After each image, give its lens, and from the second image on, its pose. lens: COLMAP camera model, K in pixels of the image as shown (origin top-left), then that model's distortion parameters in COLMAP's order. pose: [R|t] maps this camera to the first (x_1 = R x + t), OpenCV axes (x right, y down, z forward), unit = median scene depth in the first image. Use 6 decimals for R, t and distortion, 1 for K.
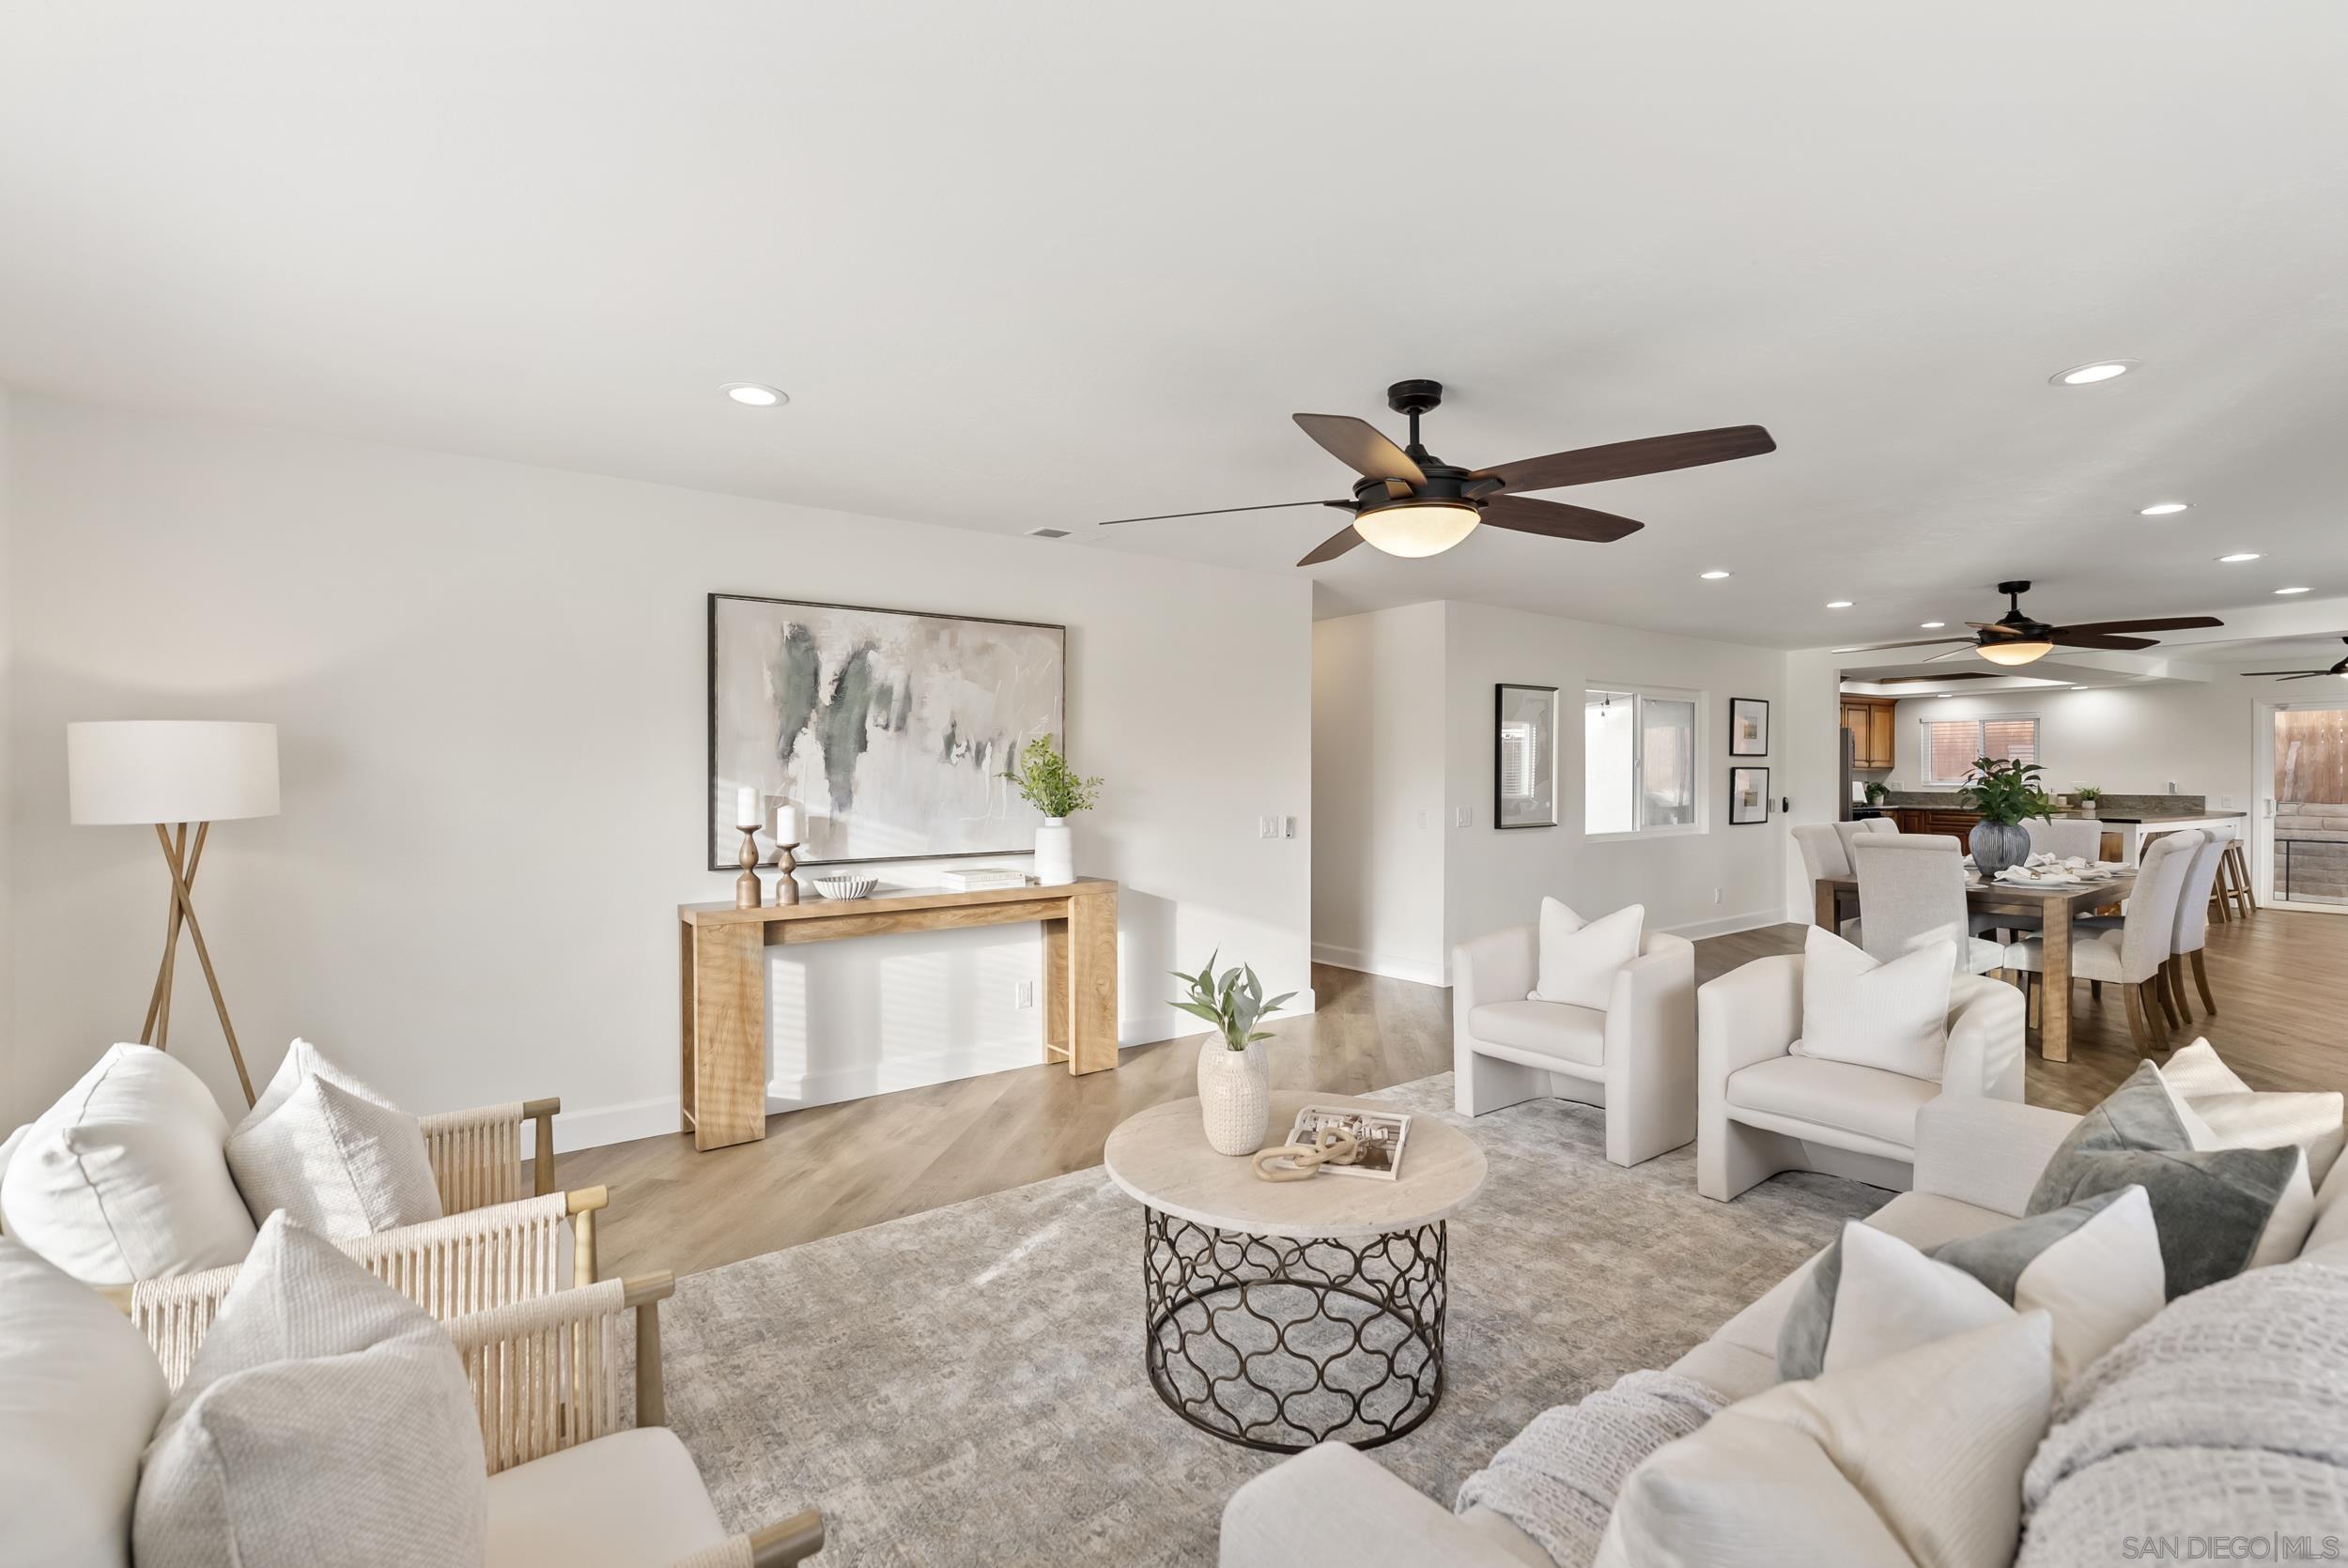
lens RADIAL K [[1054.7, 0, 1170.5], [0, 1054.7, 776.6], [0, 0, 1]] dist [-0.003709, -0.000430]
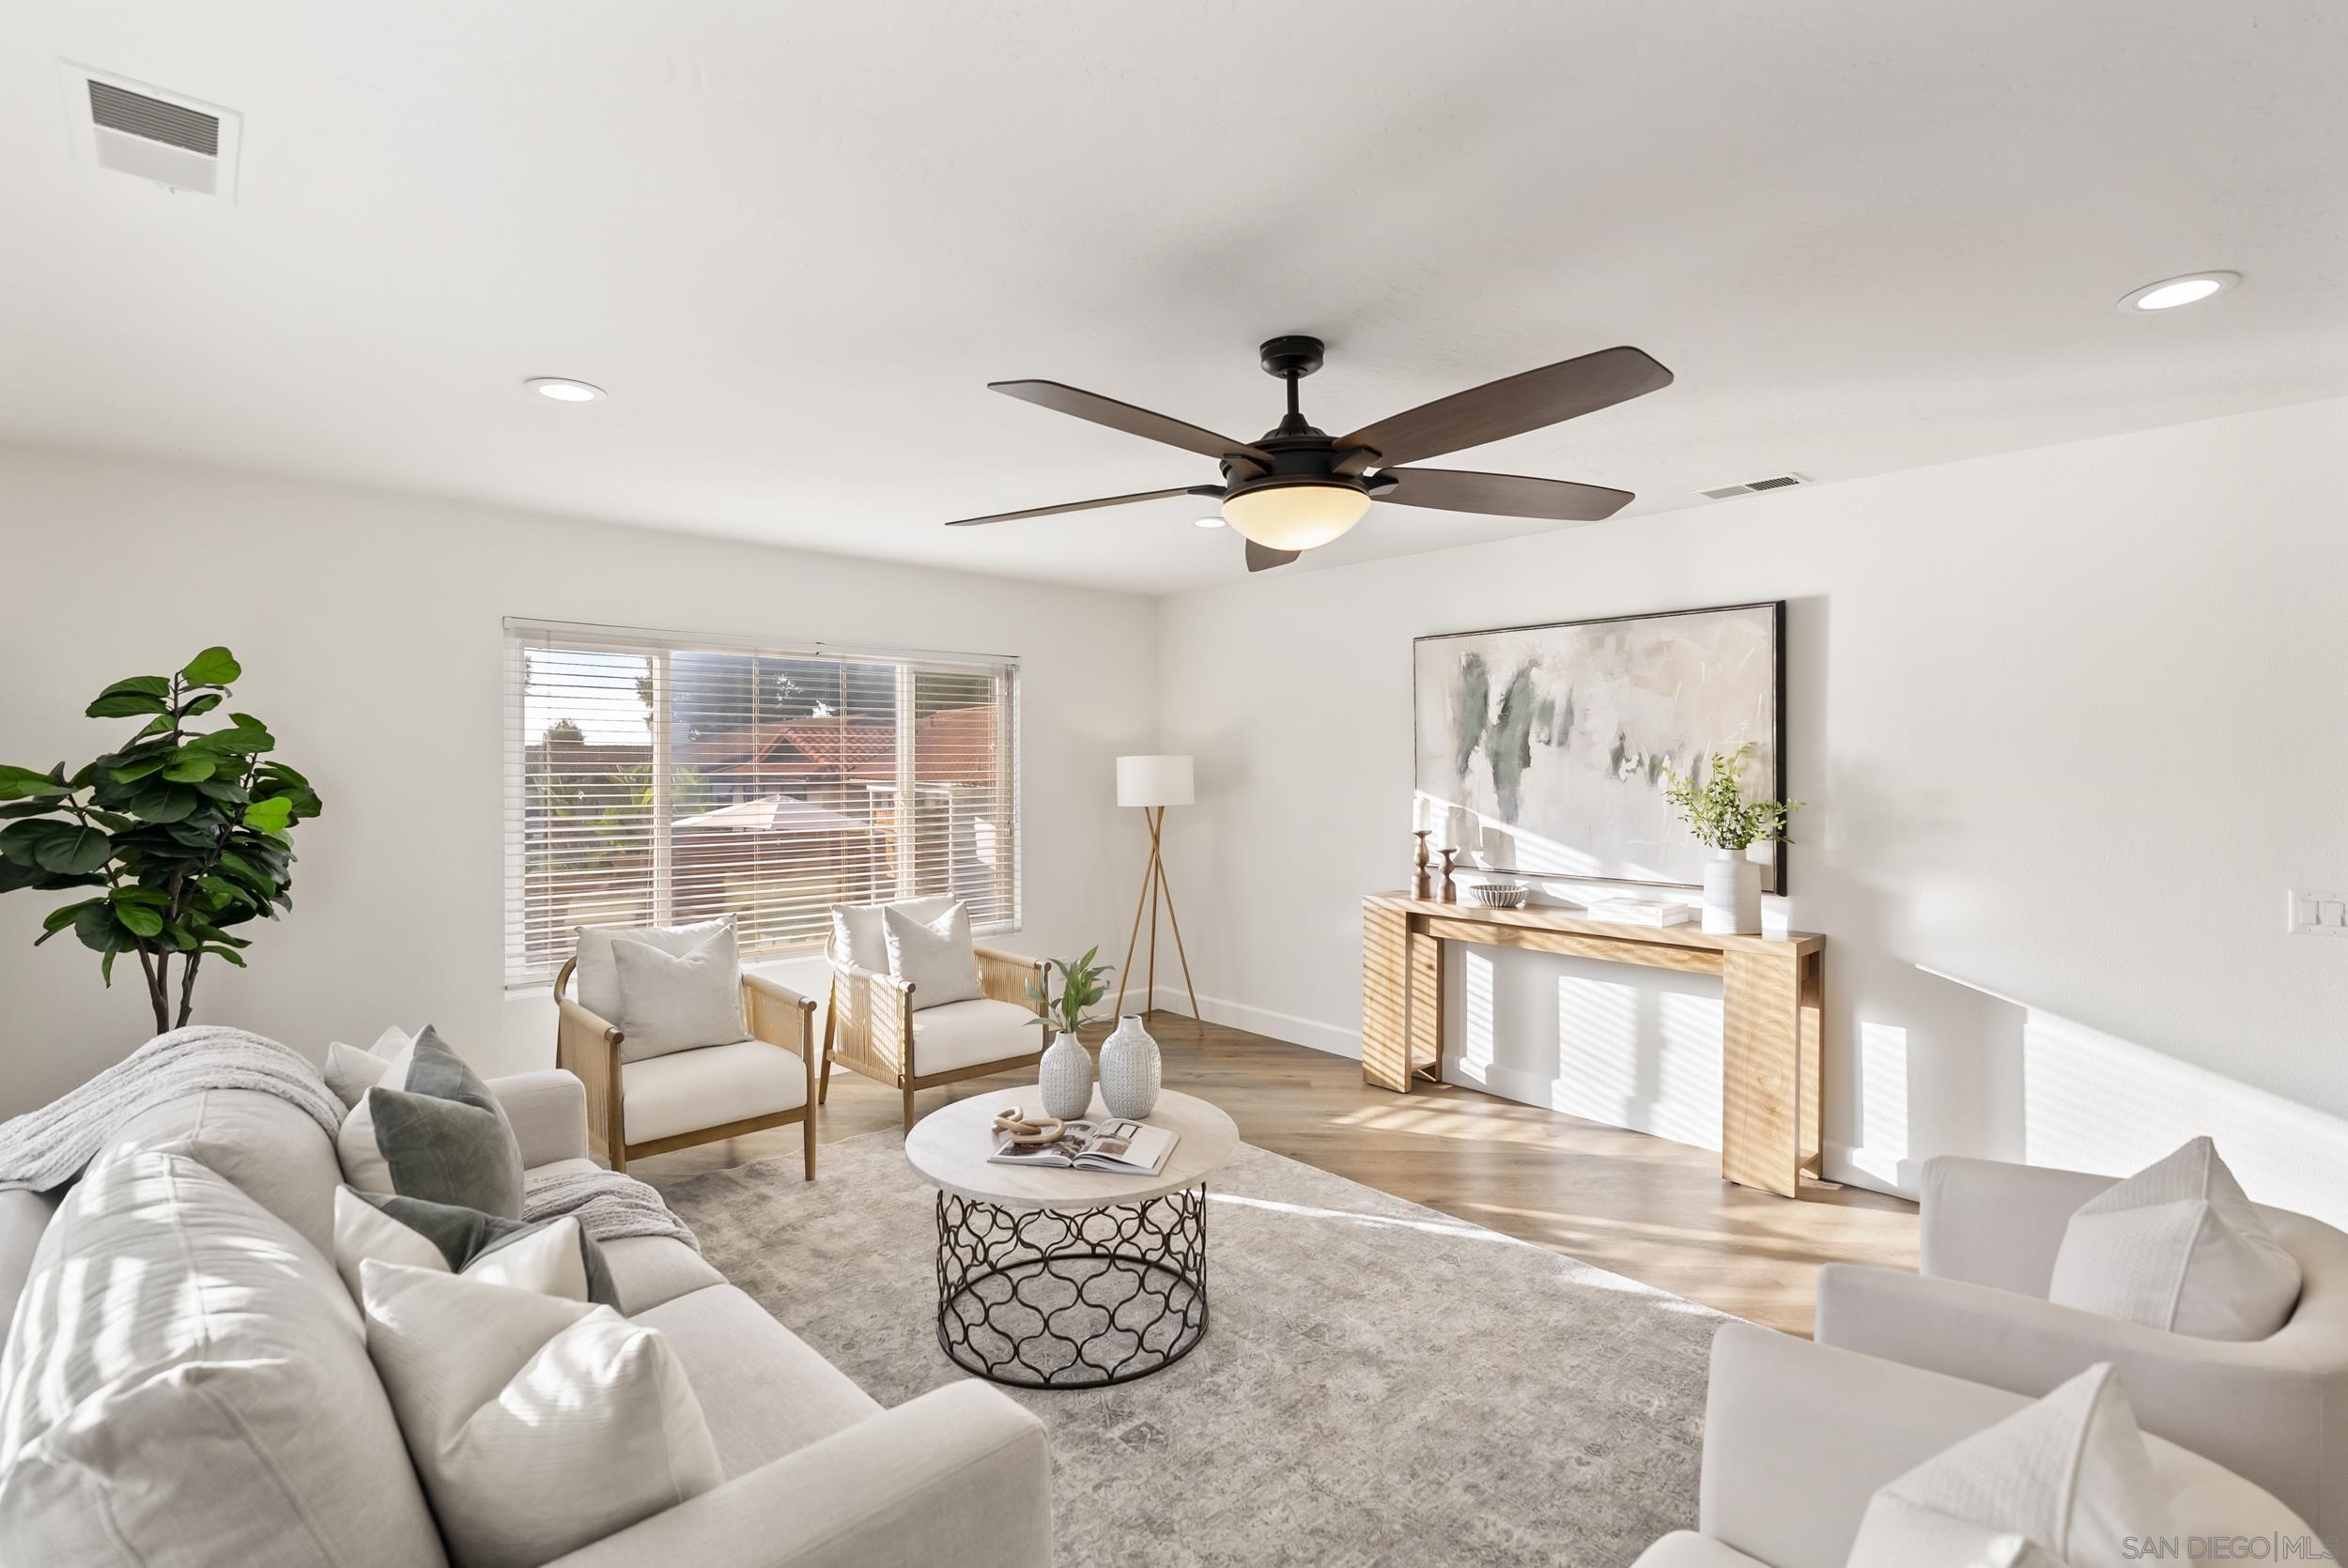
lens RADIAL K [[1054.7, 0, 1170.5], [0, 1054.7, 776.6], [0, 0, 1]] dist [-0.003709, -0.000430]
pose [[0.119040, 0.010915, -0.992829, 0.692234], [-0.006719, 0.999926, 0.010187, -0.023030], [0.992867, 0.005458, 0.119105, 0.536833]]
